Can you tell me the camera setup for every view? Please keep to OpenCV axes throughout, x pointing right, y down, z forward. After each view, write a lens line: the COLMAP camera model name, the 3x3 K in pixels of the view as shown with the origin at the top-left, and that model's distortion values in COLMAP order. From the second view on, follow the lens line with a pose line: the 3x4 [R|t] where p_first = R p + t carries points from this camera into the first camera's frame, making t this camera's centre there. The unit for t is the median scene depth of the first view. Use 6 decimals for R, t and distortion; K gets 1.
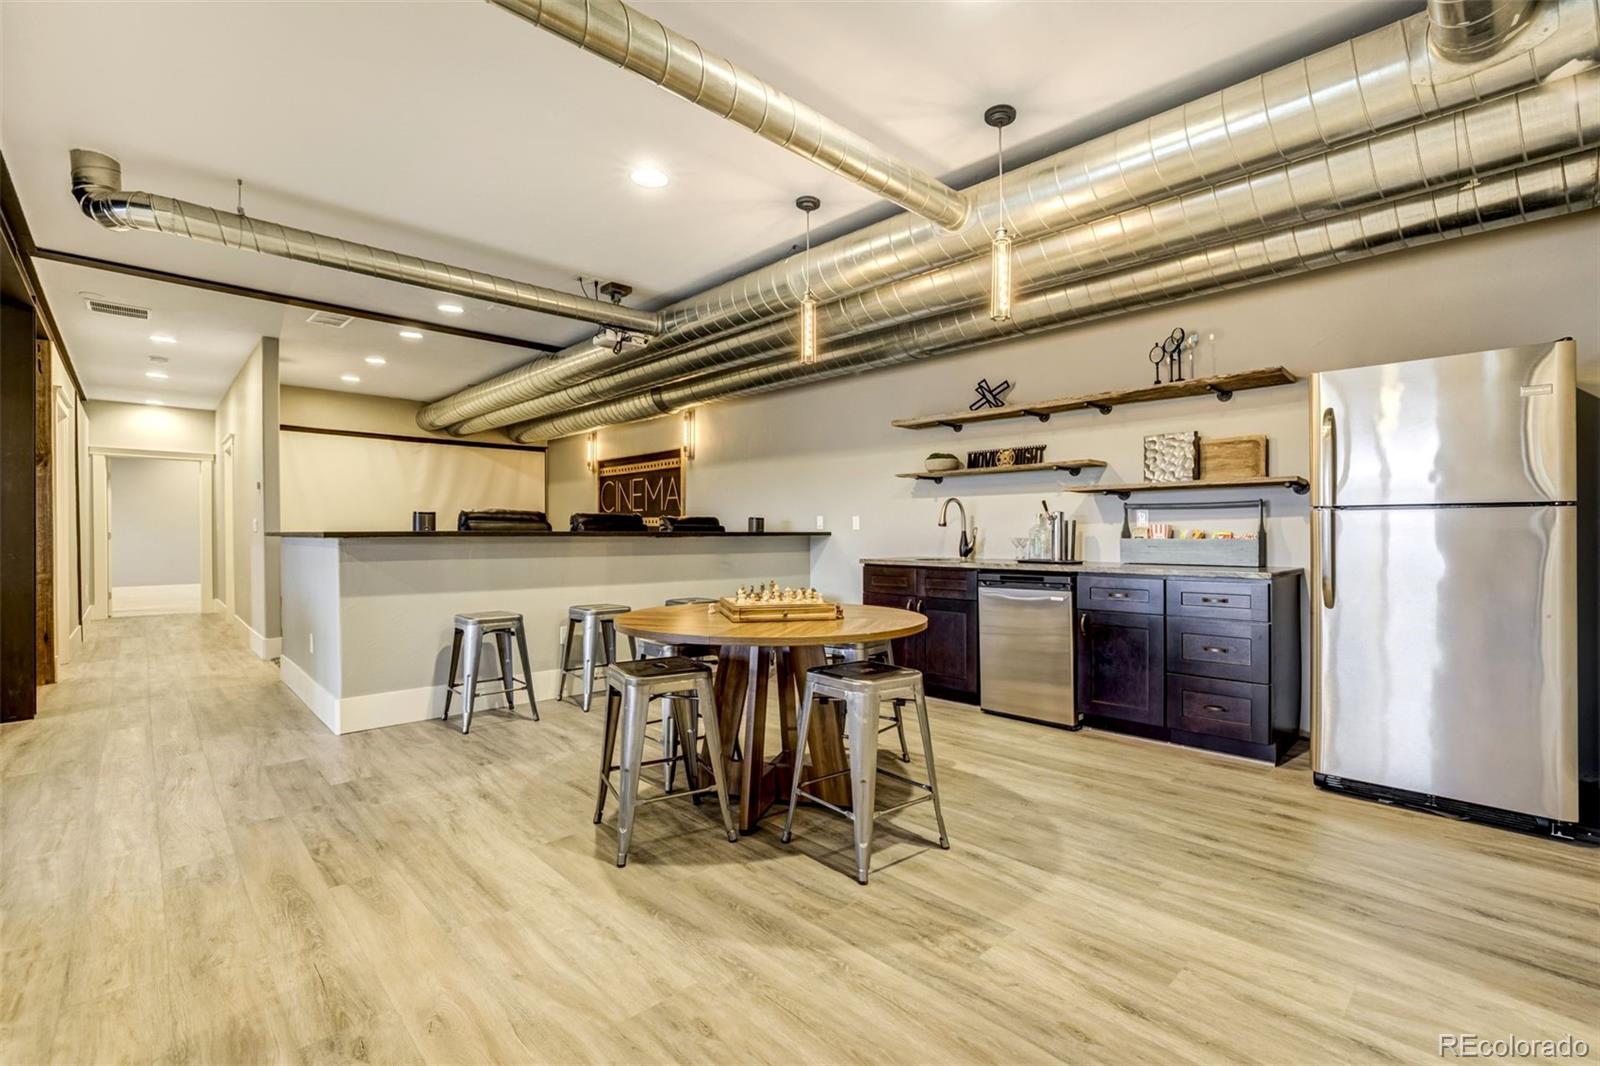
lens RADIAL K [[689.1, 0, 787.6], [0, 689.1, 538.3], [0, 0, 1]] dist [-0.014319, 0.003298]
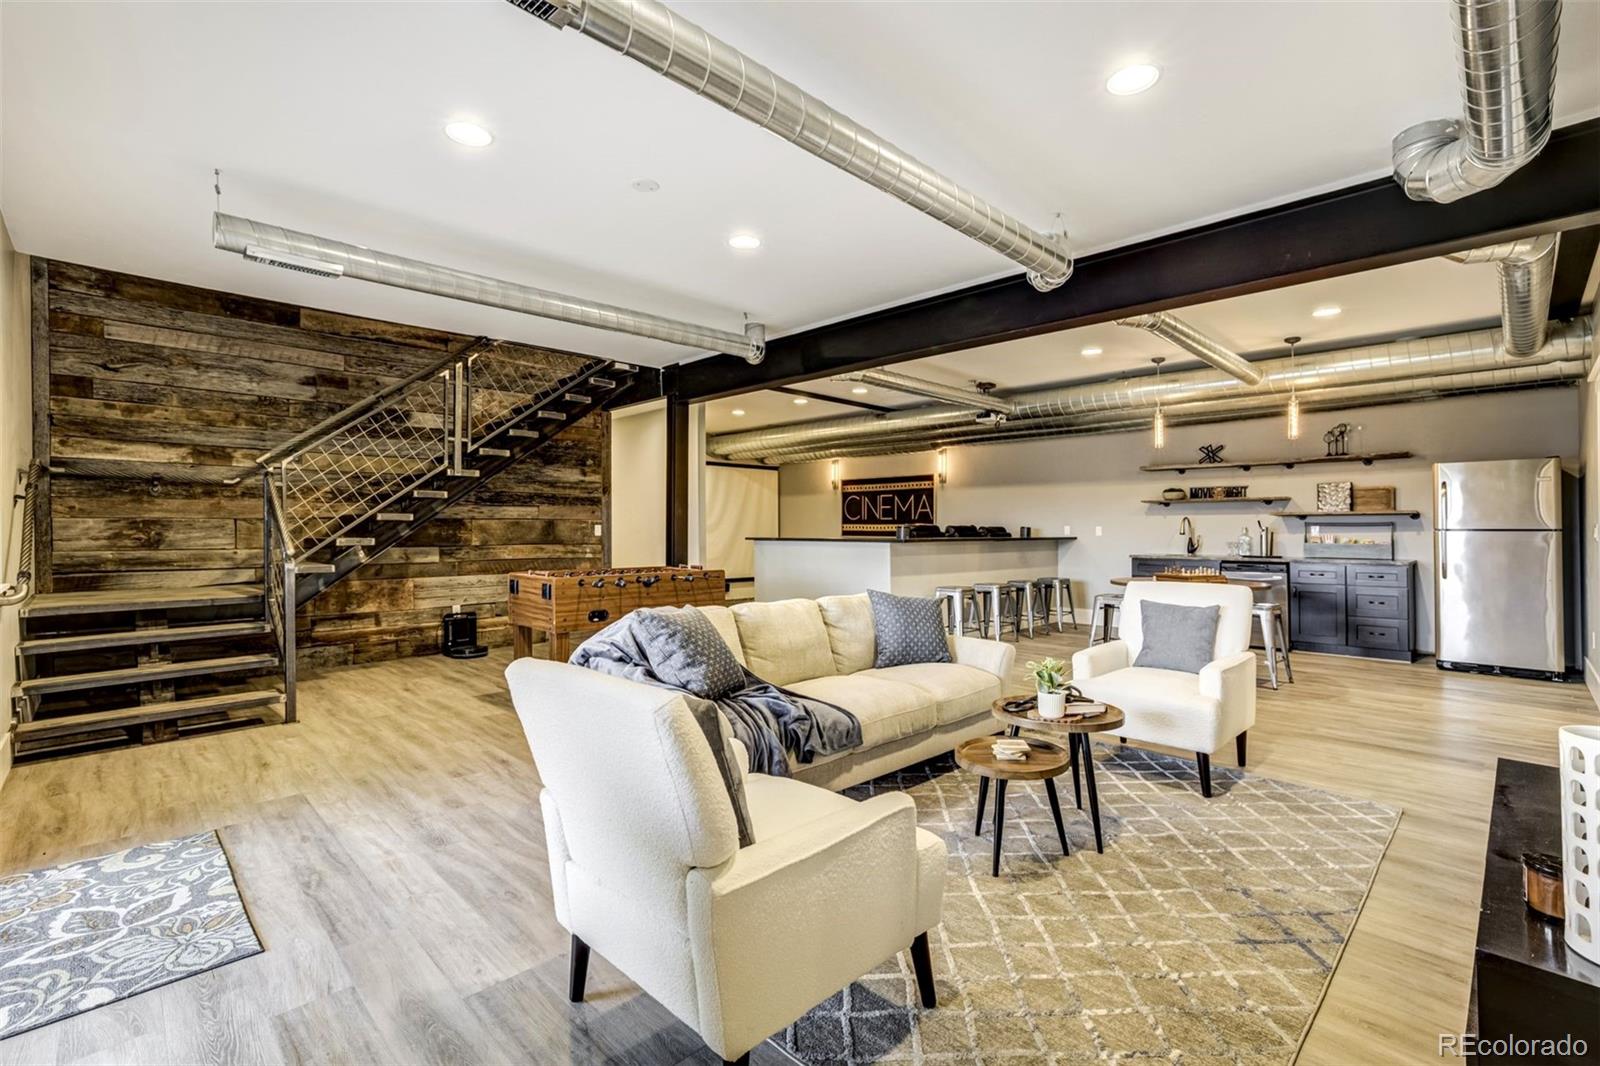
lens RADIAL K [[727.8, 0, 811.2], [0, 727.8, 528.9], [0, 0, 1]] dist [0.012244, 0.000833]
pose [[0.997409, 0.001006, 0.071931, -0.775394], [-0.000440, 0.999969, -0.007883, -0.017969], [-0.071937, 0.007831, 0.997378, -0.652770]]
